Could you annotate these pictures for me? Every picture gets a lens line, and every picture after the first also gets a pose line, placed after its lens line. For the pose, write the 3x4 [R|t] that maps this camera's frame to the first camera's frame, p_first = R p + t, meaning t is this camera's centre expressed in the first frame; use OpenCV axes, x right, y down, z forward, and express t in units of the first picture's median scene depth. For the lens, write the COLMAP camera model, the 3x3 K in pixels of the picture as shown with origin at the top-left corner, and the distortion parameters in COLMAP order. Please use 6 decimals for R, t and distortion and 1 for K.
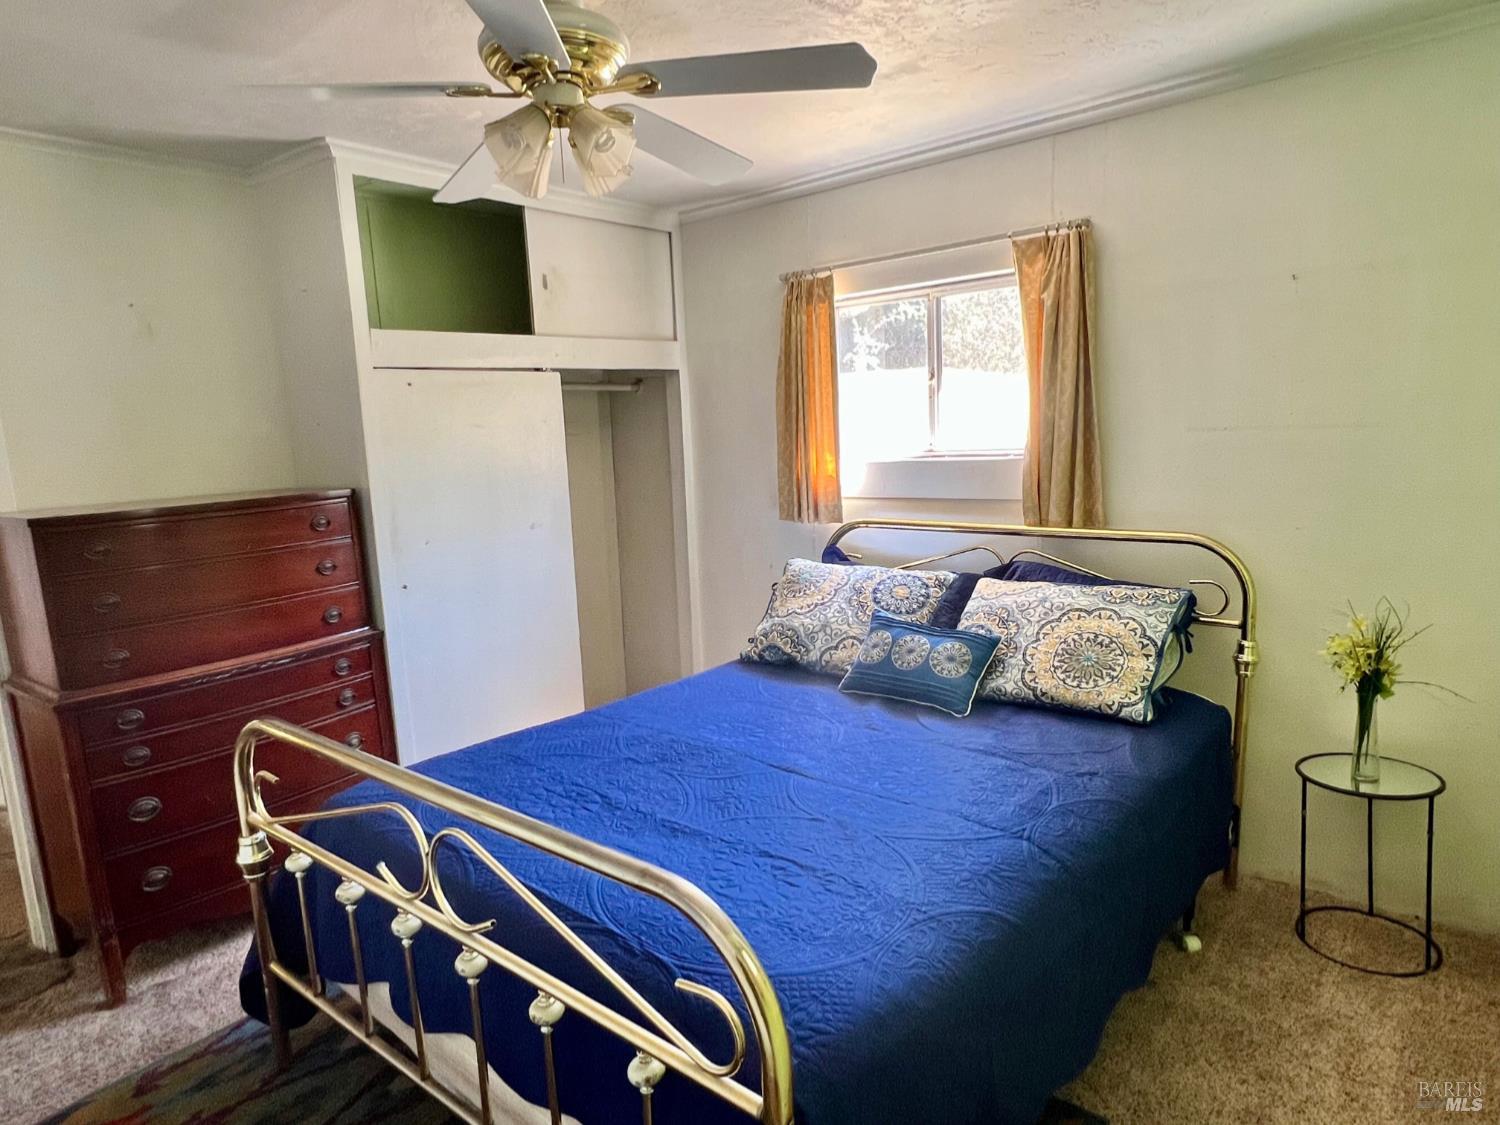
lens RADIAL K [[904.6, 0, 750.0], [0, 904.6, 562.5], [0, 0, 1]] dist [0.002503, 0.000214]
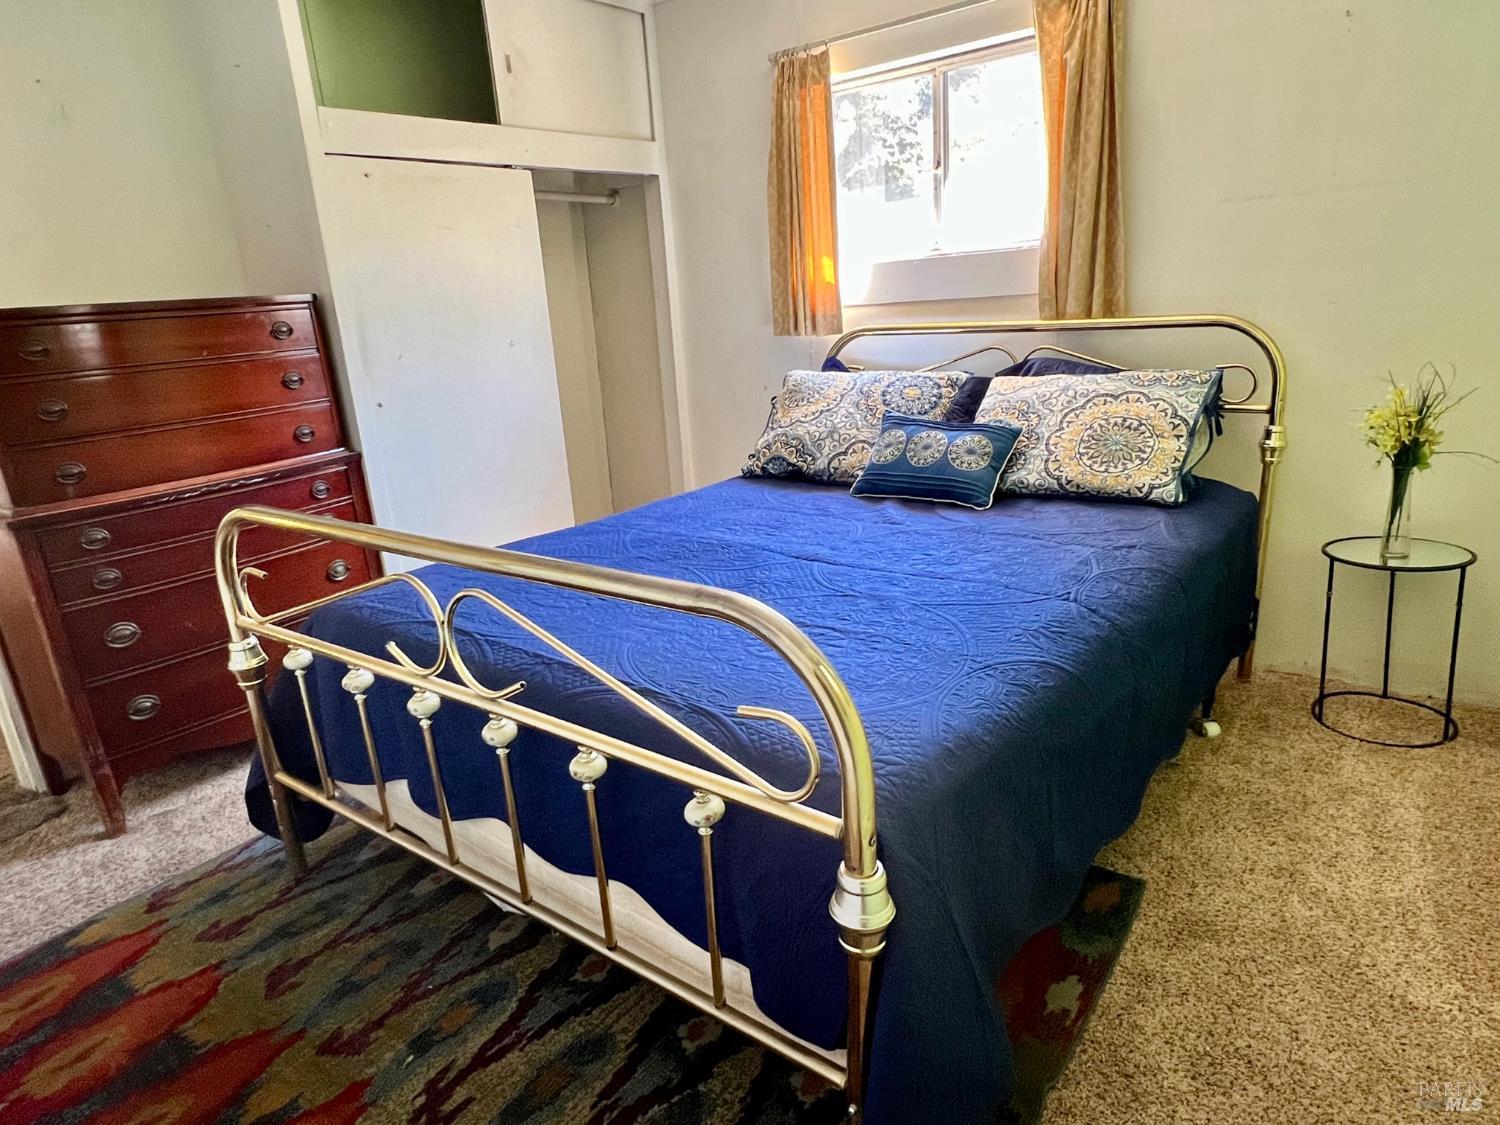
lens RADIAL K [[904.6, 0, 750.0], [0, 904.6, 562.5], [0, 0, 1]] dist [0.002503, 0.000214]
pose [[0.998879, -0.034538, 0.032357, -0.045857], [0.030131, 0.991320, 0.127971, 0.097266], [-0.036496, -0.126852, 0.991250, 0.054290]]
